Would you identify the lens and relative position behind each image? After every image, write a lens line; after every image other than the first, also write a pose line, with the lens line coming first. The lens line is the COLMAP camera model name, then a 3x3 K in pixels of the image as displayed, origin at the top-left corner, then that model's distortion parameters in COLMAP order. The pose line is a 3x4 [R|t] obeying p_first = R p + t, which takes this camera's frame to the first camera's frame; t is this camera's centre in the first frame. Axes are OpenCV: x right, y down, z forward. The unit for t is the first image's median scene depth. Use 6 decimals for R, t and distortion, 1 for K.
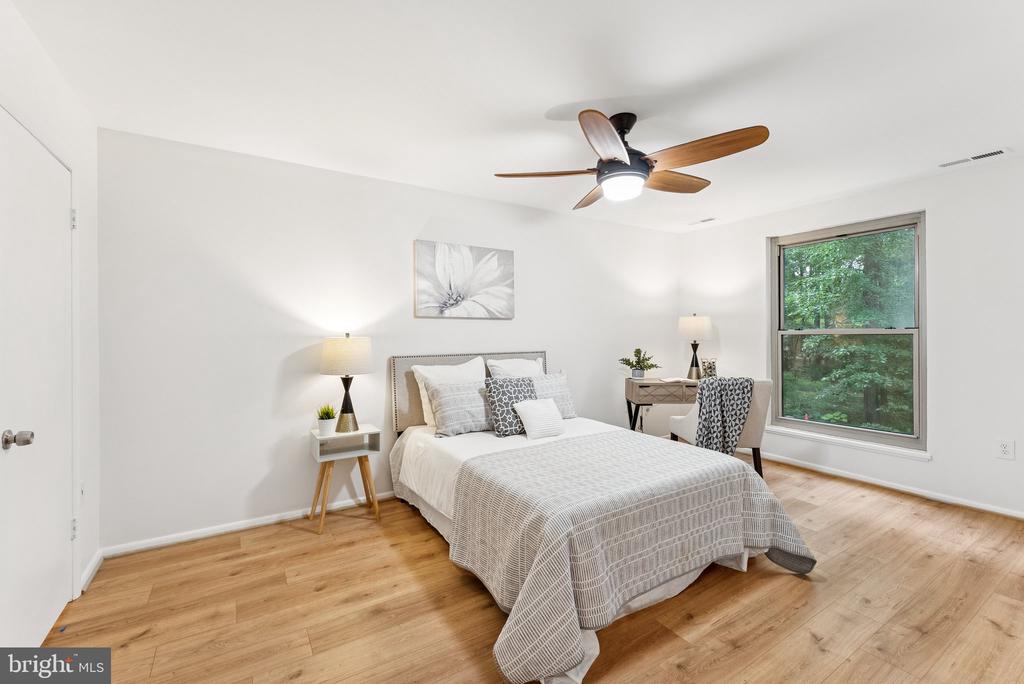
lens RADIAL K [[437.2, 0, 513.1], [0, 437.2, 345.8], [0, 0, 1]] dist [-0.004736, 0.000697]
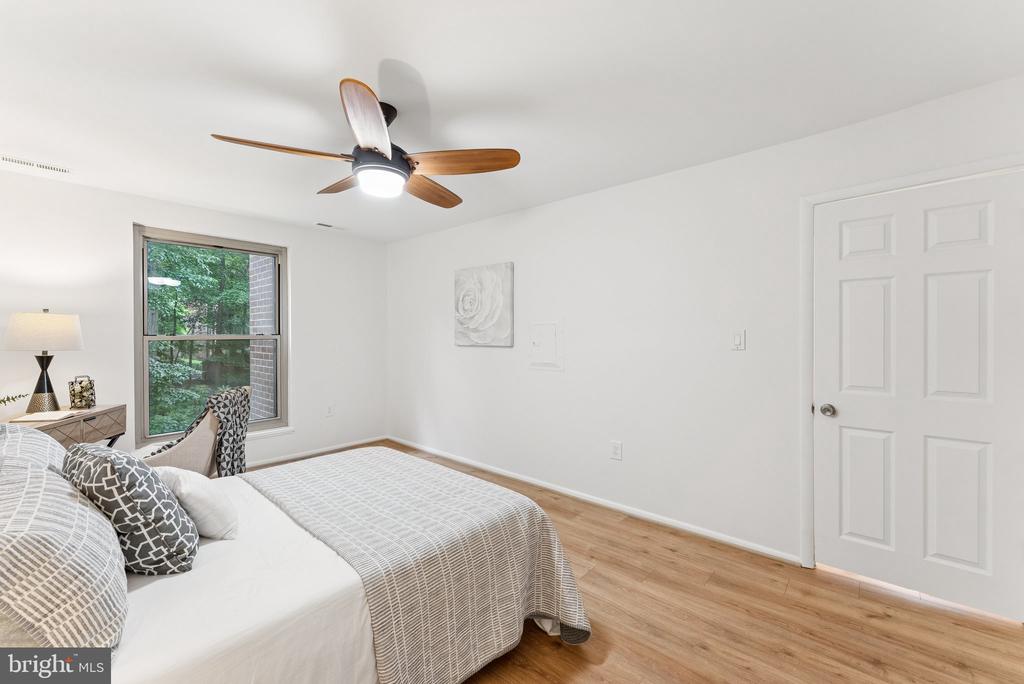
lens RADIAL K [[419.1, 0, 514.8], [0, 419.1, 341.5], [0, 0, 1]] dist [-0.001506, 0.000749]
pose [[-0.277639, -0.009885, 0.960635, -0.444831], [0.027699, 0.999449, 0.018290, -0.022571], [-0.960286, 0.031687, -0.277212, 0.635667]]
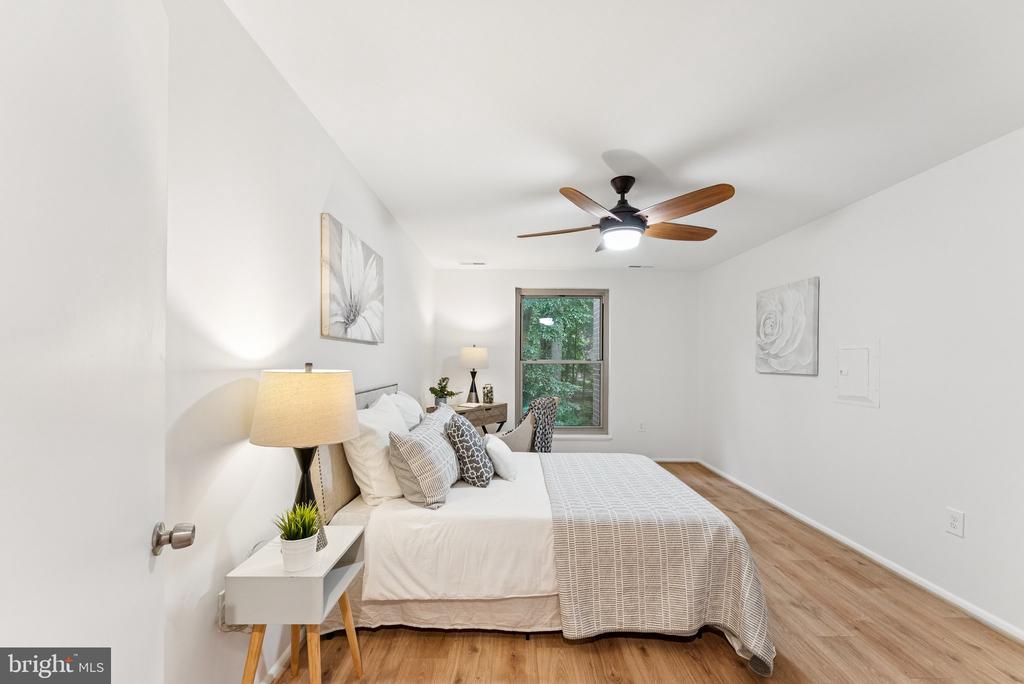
lens RADIAL K [[419.1, 0, 507.6], [0, 419.1, 373.6], [0, 0, 1]] dist [-0.001506, 0.000749]
pose [[0.537377, -0.018924, 0.843130, -0.556009], [0.014044, 0.999810, 0.013490, -0.015917], [-0.843225, 0.004592, 0.537541, 0.428702]]
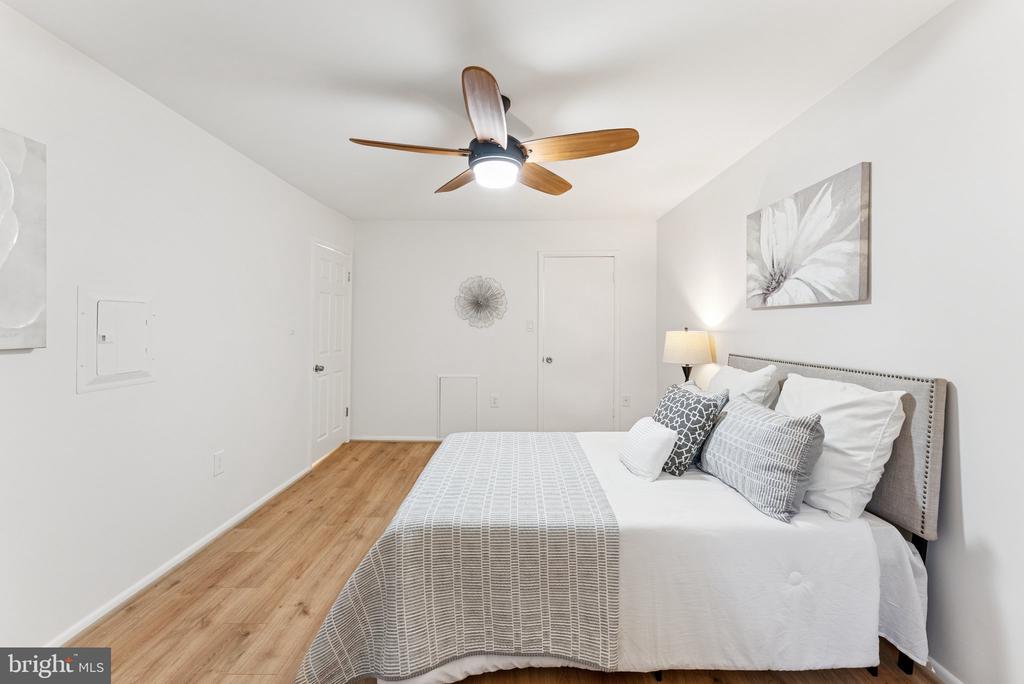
lens RADIAL K [[419.1, 0, 508.8], [0, 419.1, 322.5], [0, 0, 1]] dist [-0.001506, 0.000749]
pose [[-0.552417, -0.004212, -0.833557, 0.649848], [-0.025604, 0.999601, 0.011917, -0.035889], [0.833175, 0.027925, -0.552304, 0.998062]]
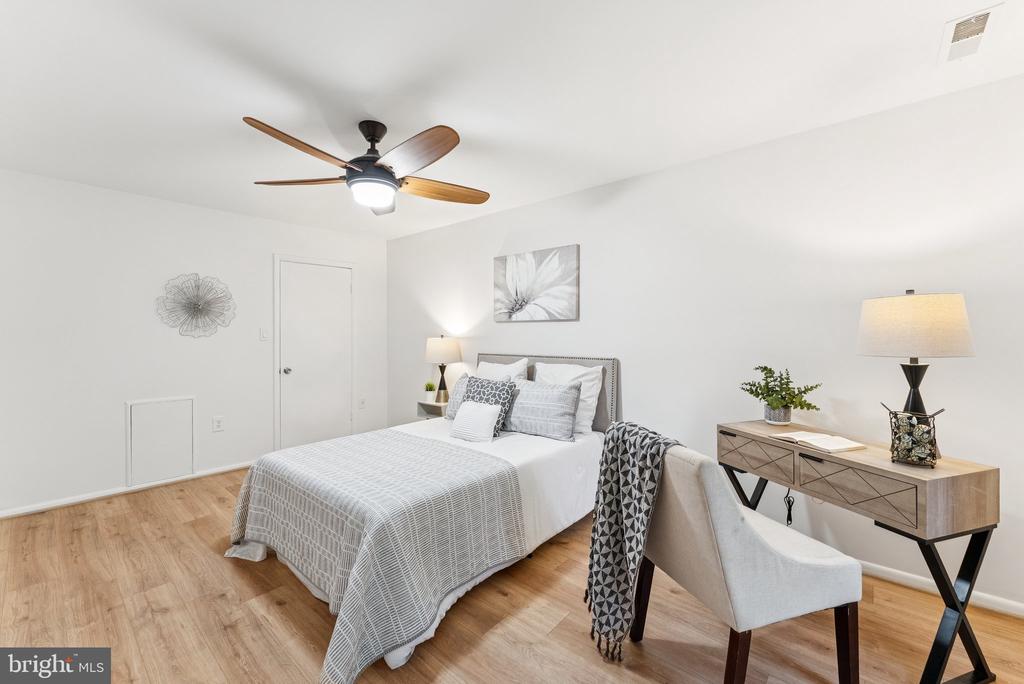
lens RADIAL K [[419.1, 0, 506.5], [0, 419.1, 333.7], [0, 0, 1]] dist [-0.001506, 0.000749]
pose [[0.275830, 0.002046, -0.961204, 0.841763], [-0.027158, 0.999615, -0.005666, -0.026382], [0.960823, 0.027668, 0.275780, 0.672301]]
